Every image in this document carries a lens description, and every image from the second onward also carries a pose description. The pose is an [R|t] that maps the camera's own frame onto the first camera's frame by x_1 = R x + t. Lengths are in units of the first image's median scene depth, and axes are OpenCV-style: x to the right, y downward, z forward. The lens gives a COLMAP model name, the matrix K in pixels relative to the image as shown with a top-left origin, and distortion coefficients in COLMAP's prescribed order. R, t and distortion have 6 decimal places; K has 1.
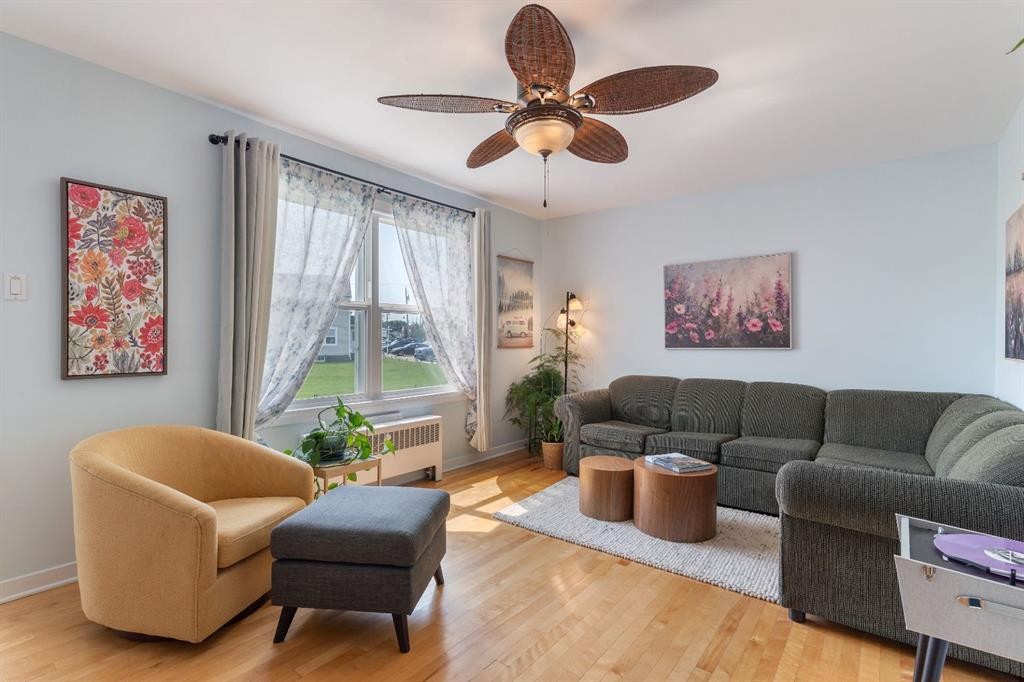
lens RADIAL K [[495.4, 0, 505.3], [0, 495.4, 339.6], [0, 0, 1]] dist [-0.002829, -0.000148]
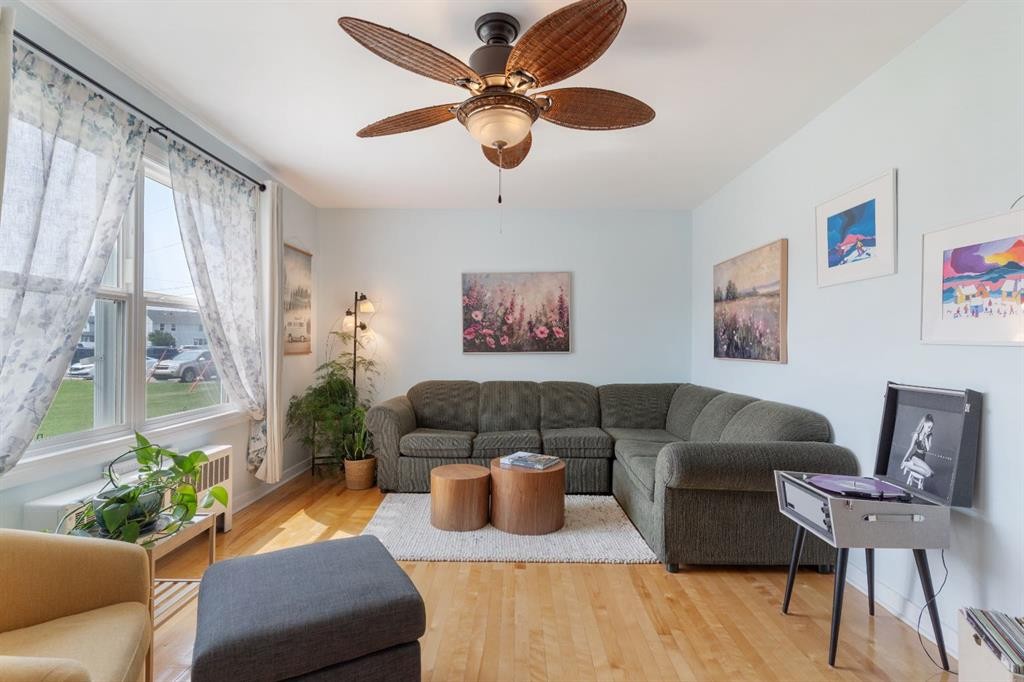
lens RADIAL K [[495.4, 0, 511.4], [0, 495.4, 341.4], [0, 0, 1]] dist [-0.002829, -0.000148]
pose [[0.791665, 0.004912, 0.610936, -0.257769], [-0.001874, 0.999982, -0.005612, -0.001195], [-0.610952, 0.003298, 0.791660, 0.137885]]
